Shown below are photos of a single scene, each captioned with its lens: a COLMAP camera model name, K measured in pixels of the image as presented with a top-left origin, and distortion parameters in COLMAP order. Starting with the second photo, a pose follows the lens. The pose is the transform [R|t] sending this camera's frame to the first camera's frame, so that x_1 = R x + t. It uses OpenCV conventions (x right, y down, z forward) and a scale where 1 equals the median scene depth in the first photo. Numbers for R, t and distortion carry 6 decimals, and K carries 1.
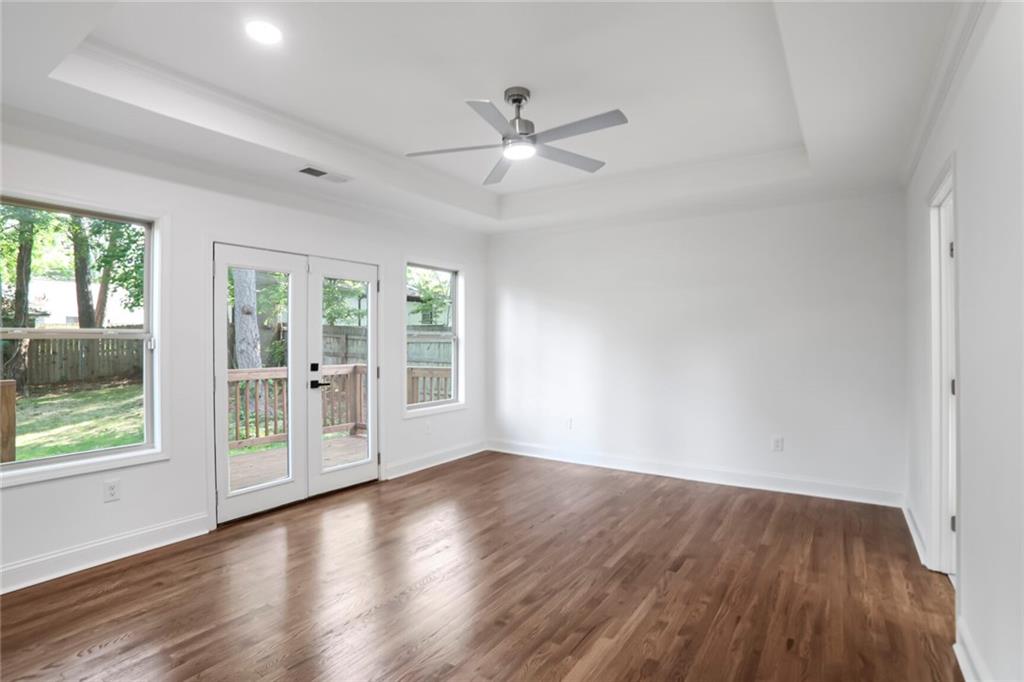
lens RADIAL K [[505.7, 0, 513.6], [0, 505.7, 336.0], [0, 0, 1]] dist [-0.066342, 0.024846]
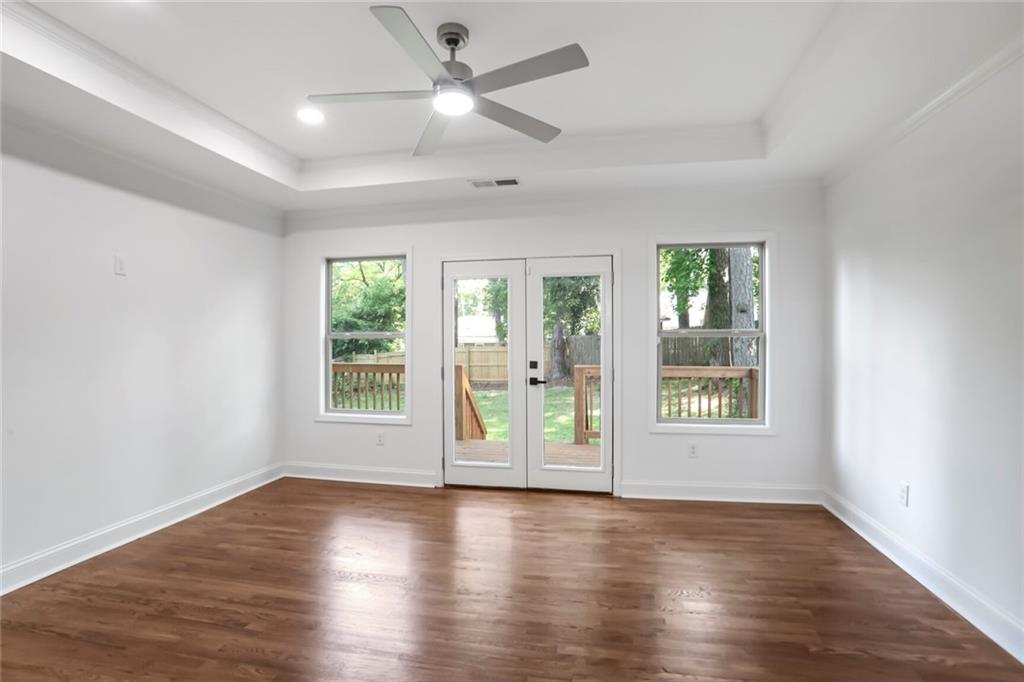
lens RADIAL K [[505.7, 0, 507.2], [0, 505.7, 340.9], [0, 0, 1]] dist [-0.066342, 0.024846]
pose [[0.383294, 0.002263, -0.923624, 0.533231], [0.009407, 0.999936, 0.006354, 0.005152], [0.923578, -0.011124, 0.383248, 0.527988]]
